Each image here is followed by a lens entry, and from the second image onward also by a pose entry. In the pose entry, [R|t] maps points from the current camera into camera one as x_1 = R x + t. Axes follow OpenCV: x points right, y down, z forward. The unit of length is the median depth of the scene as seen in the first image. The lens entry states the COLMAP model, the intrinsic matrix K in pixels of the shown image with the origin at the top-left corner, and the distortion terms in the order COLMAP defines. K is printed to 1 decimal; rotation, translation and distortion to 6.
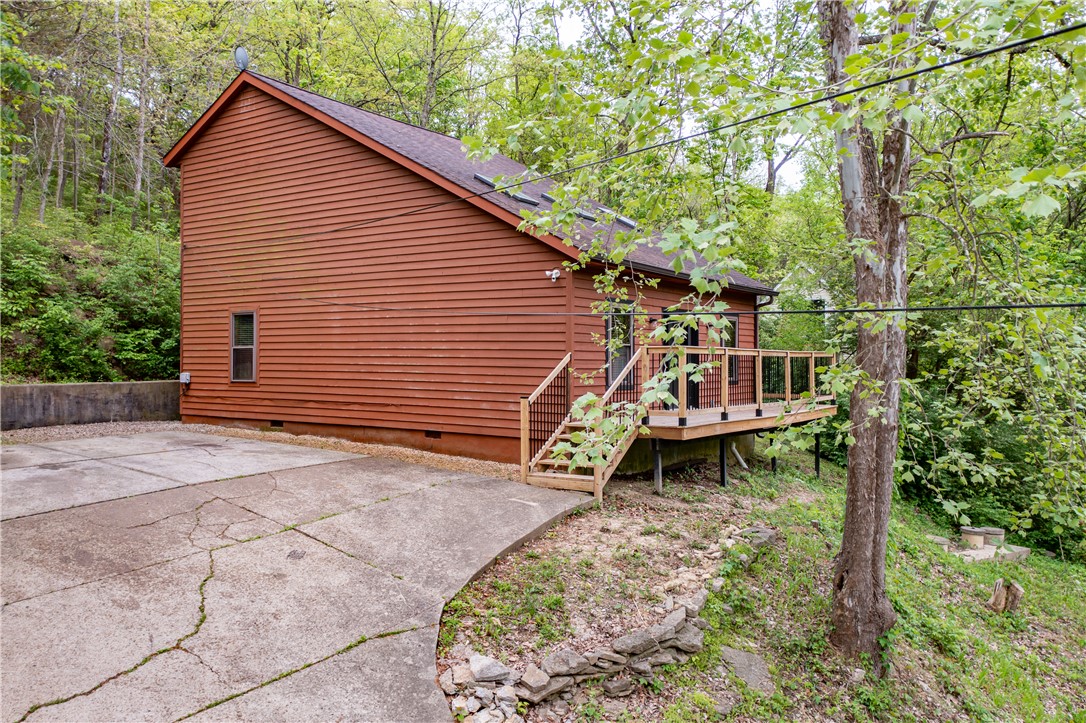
lens RADIAL K [[861.8, 0, 543.0], [0, 861.8, 361.5], [0, 0, 1]] dist [-0.000362, 0.001622]
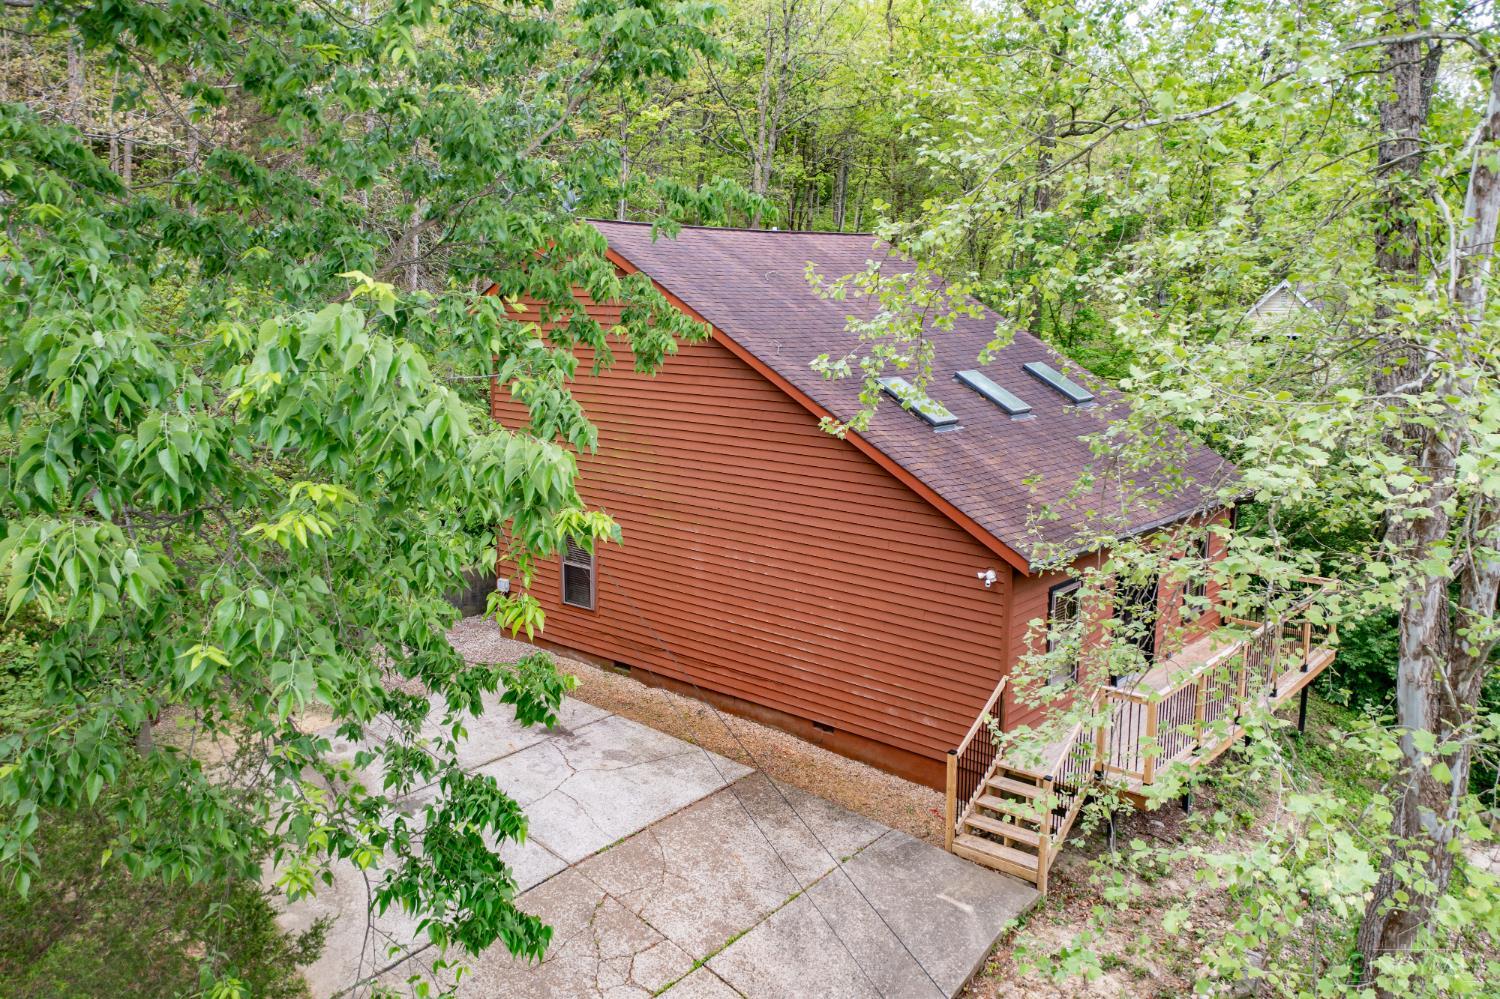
lens RADIAL K [[1190.3, 0, 750.0], [0, 1190.3, 499.5], [0, 0, 1]] dist [-0.000362, 0.001622]
pose [[0.994031, 0.021486, -0.106958, -0.090352], [-0.001165, 0.982448, 0.186531, -0.379576], [0.109089, -0.185293, 0.976609, -0.079849]]
